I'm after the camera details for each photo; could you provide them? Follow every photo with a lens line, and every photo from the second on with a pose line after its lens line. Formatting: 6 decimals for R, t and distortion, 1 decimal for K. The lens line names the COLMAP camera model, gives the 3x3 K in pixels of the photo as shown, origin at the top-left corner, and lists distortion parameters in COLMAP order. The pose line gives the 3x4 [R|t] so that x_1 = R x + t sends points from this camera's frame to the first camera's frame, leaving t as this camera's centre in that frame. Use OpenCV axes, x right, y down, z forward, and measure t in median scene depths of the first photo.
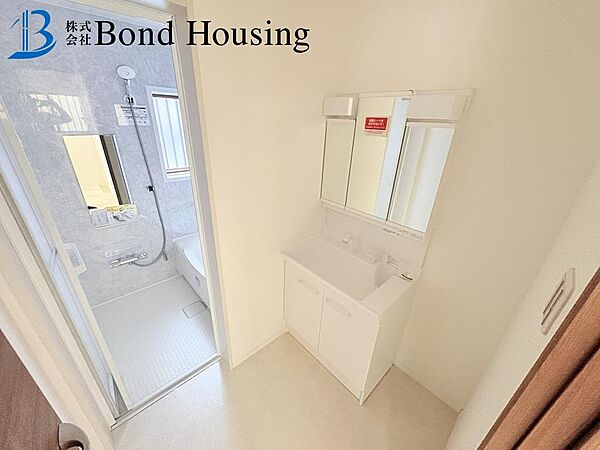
lens RADIAL K [[239.6, 0, 300.6], [0, 239.6, 227.2], [0, 0, 1]] dist [-0.000154, 0.000017]
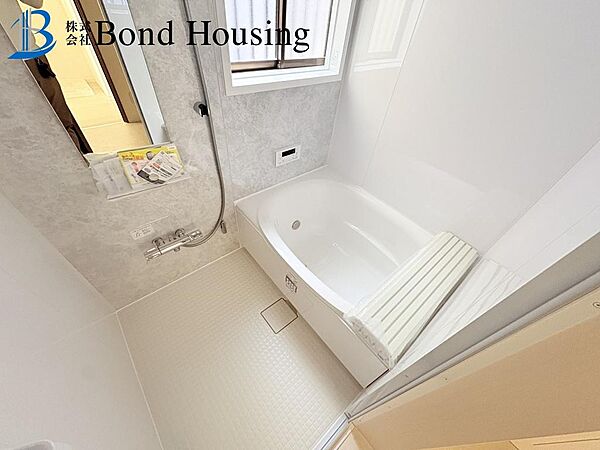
lens RADIAL K [[239.6, 0, 296.9], [0, 239.6, 222.7], [0, 0, 1]] dist [-0.000154, 0.000017]
pose [[0.998124, 0.058671, -0.017513, -0.400365], [-0.049869, 0.944933, 0.323441, -0.107002], [0.035525, -0.321960, 0.946086, 0.468520]]
